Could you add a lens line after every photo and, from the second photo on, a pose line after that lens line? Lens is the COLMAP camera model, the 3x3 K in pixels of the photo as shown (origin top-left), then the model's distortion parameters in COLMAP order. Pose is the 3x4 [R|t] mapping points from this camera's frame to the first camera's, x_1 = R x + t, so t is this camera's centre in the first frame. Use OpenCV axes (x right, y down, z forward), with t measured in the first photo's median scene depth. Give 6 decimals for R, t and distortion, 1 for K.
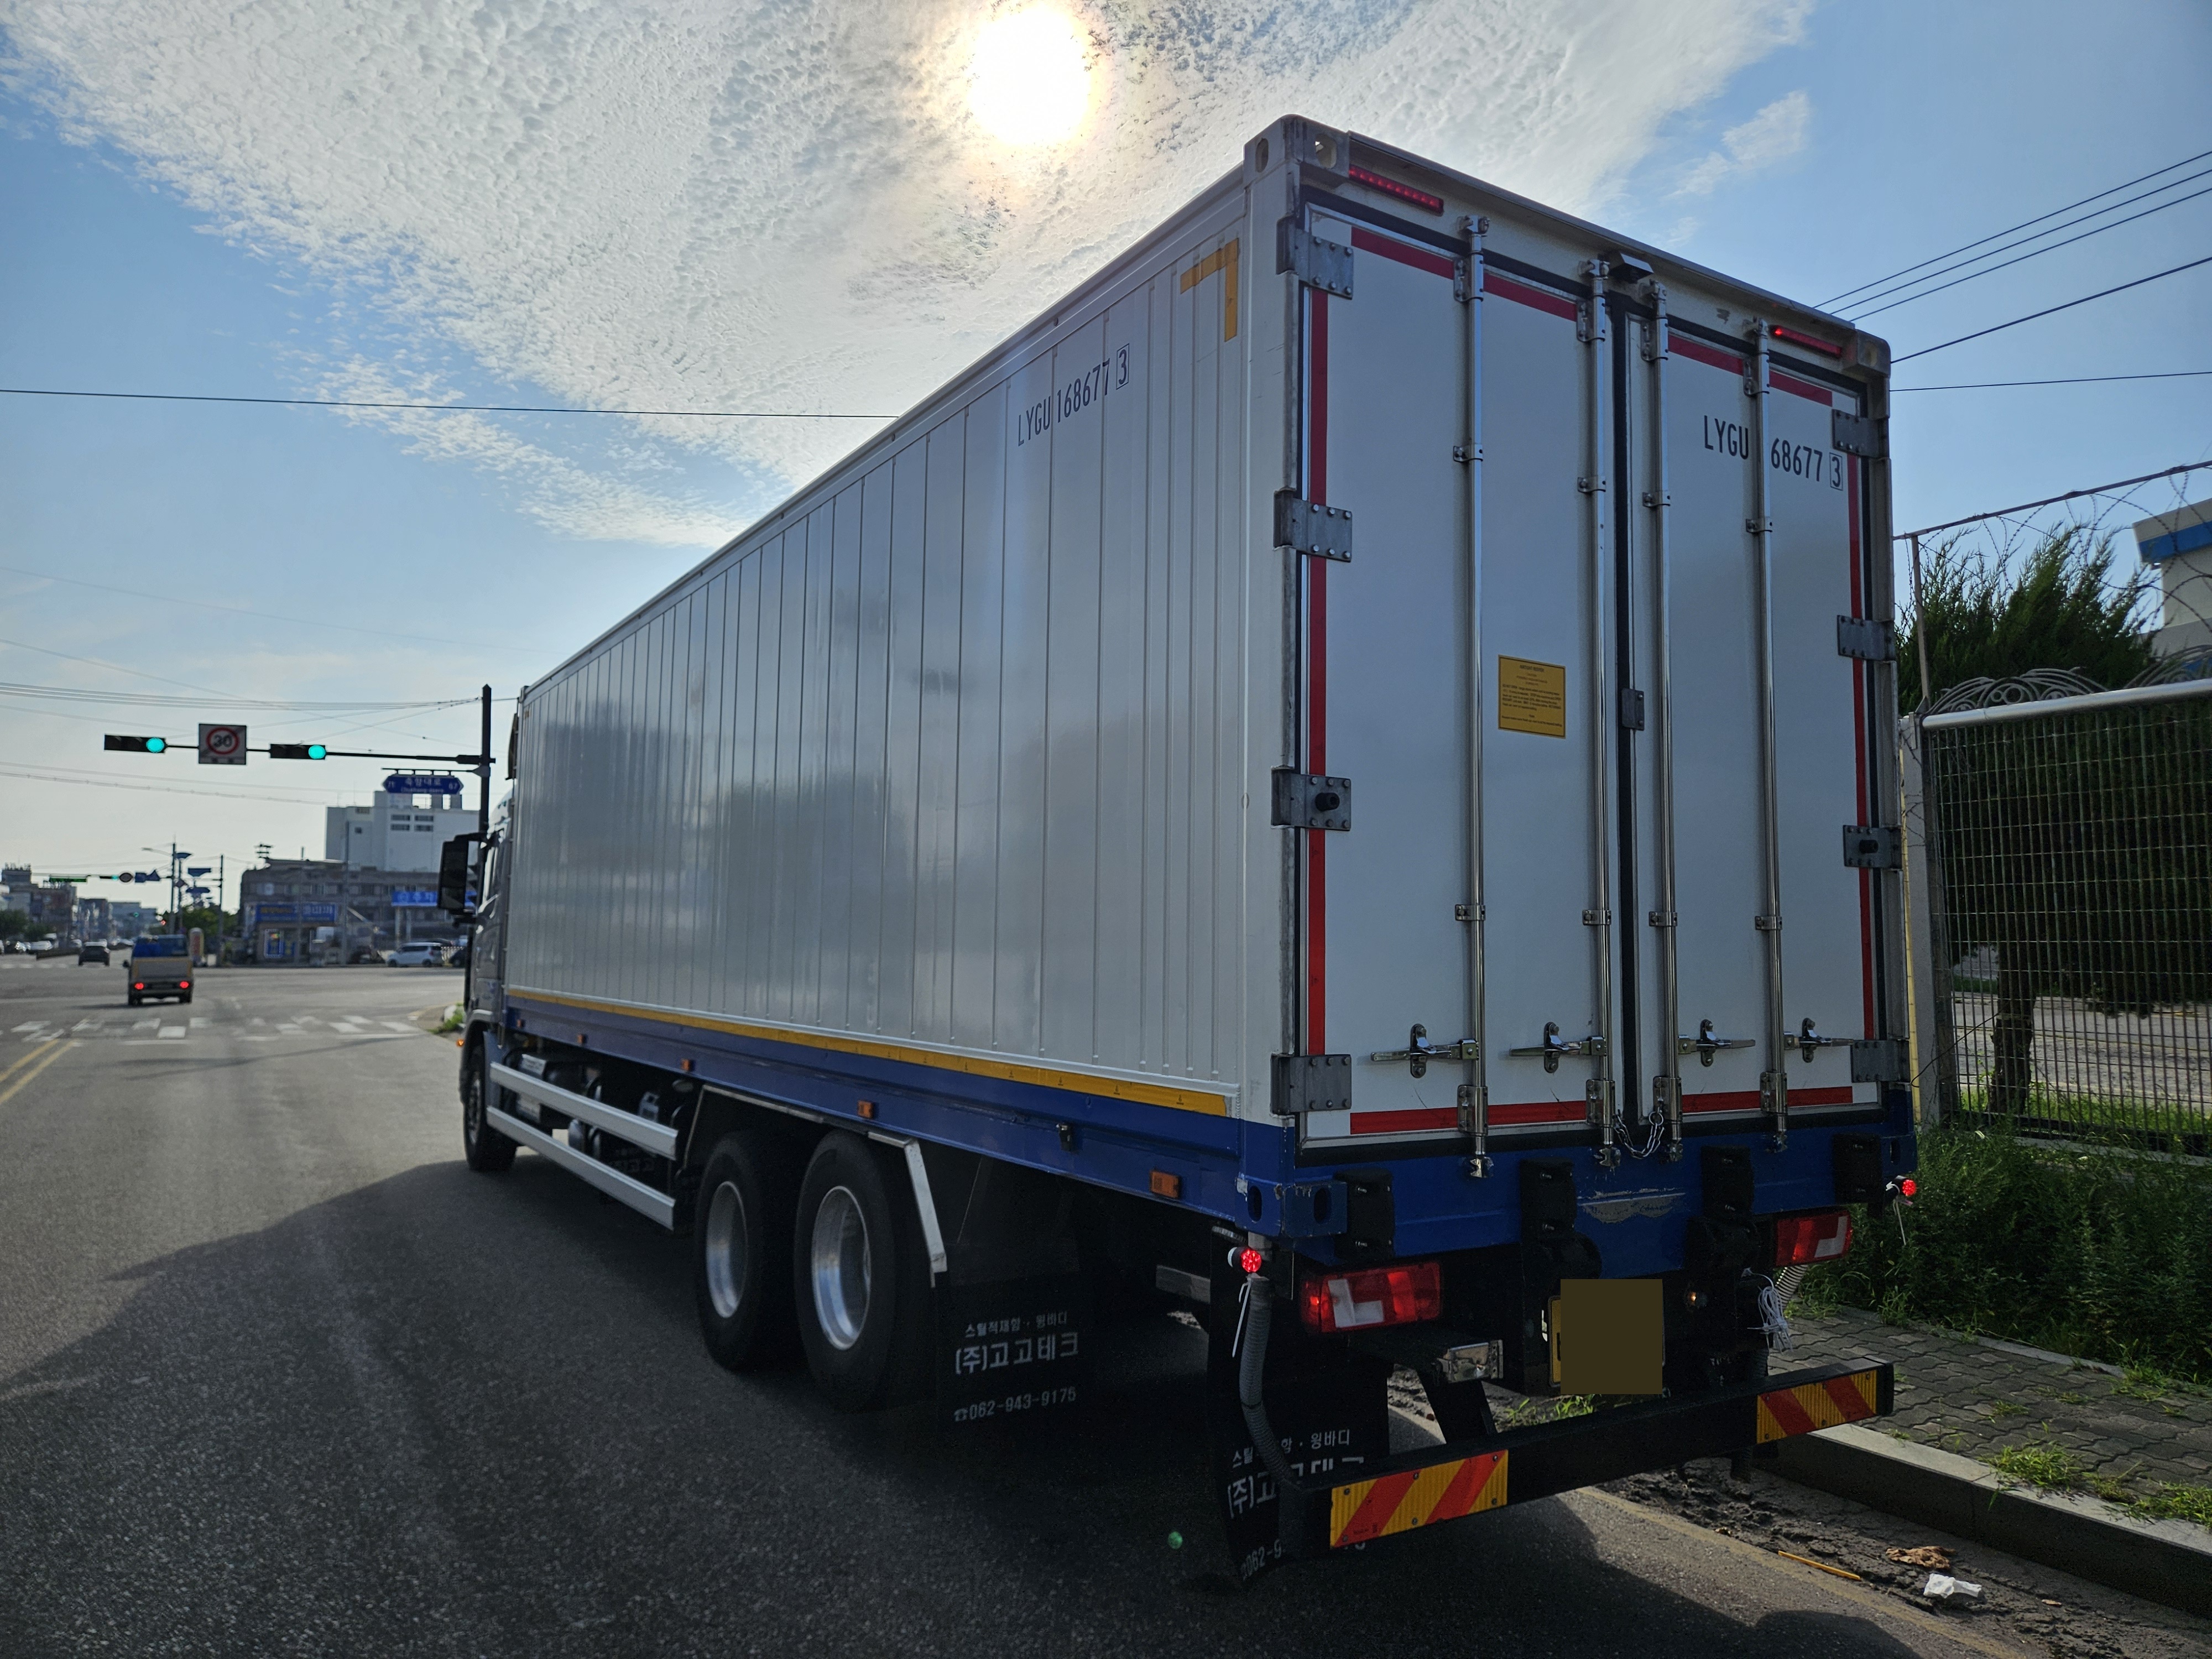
lens RADIAL K [[1526.2, 0, 1106.0], [0, 1526.2, 829.5], [0, 0, 1]] dist [0.066343, -0.059034]
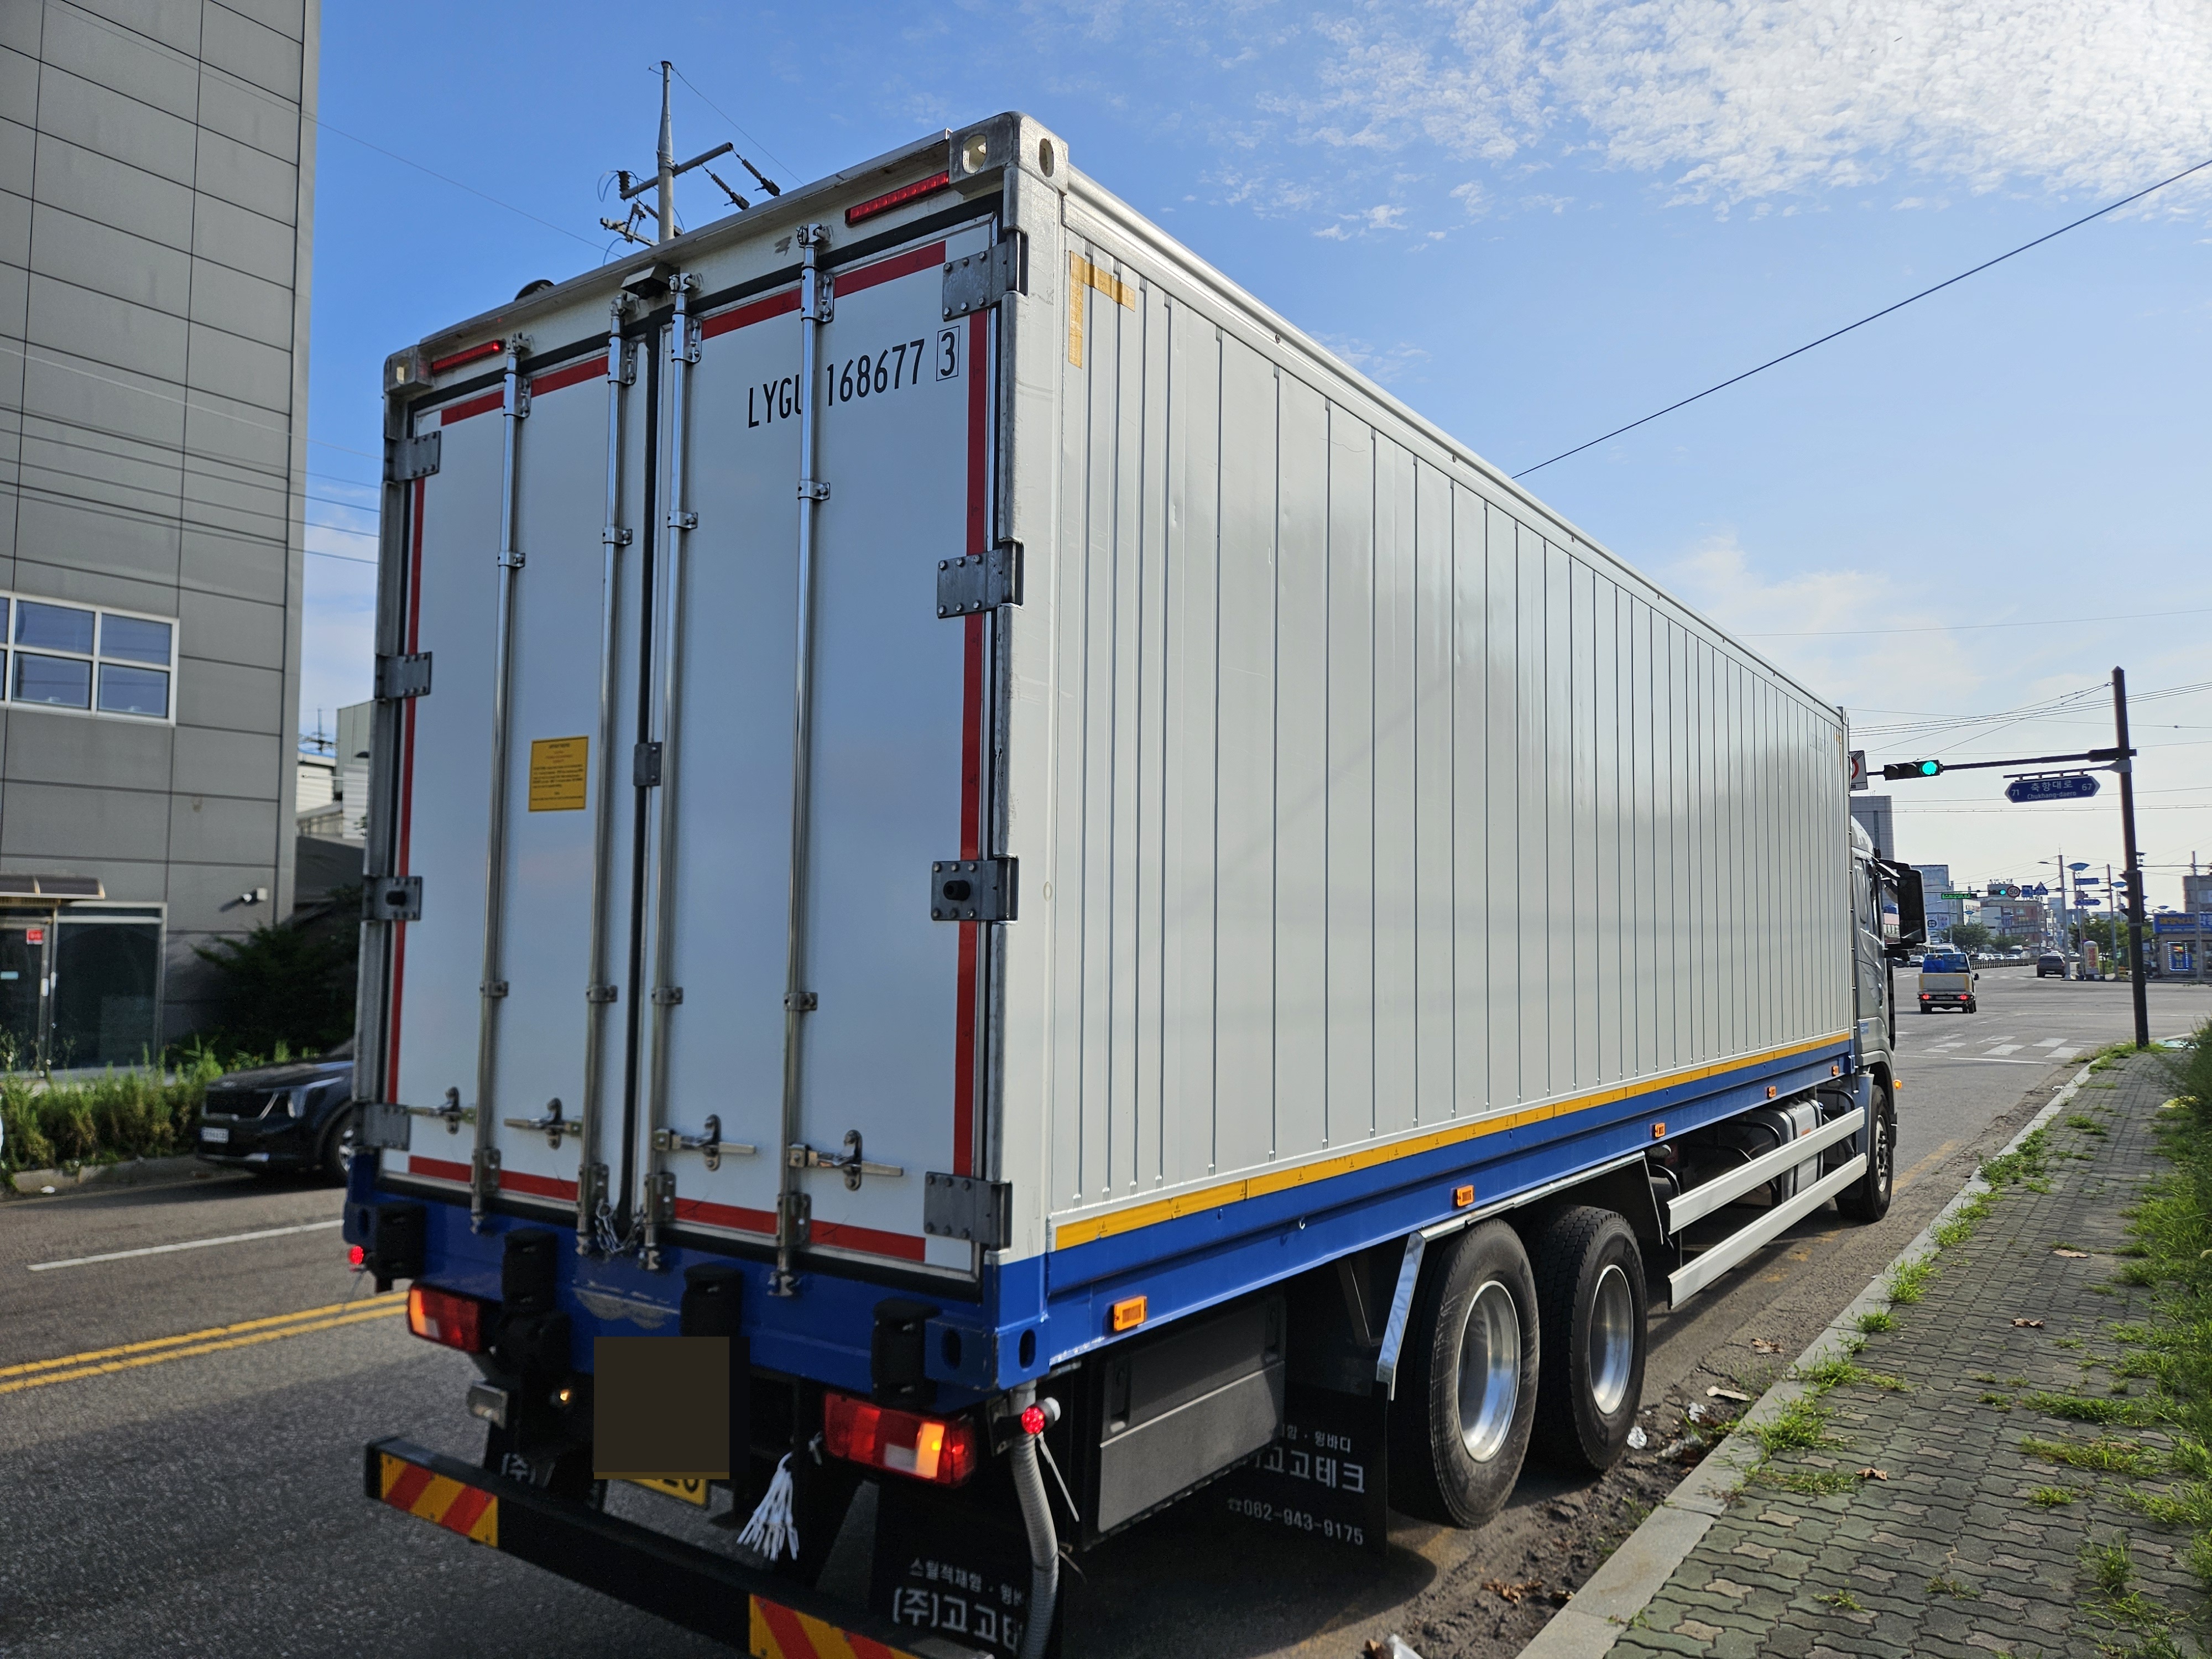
lens RADIAL K [[1491.8, 0, 1072.7], [0, 1491.8, 846.6], [0, 0, 1]] dist [0.067589, -0.042394]
pose [[0.368367, -0.065886, -0.927343, 1.184031], [0.069499, 0.996646, -0.043203, 0.024679], [0.927079, -0.048535, 0.371710, 0.845913]]
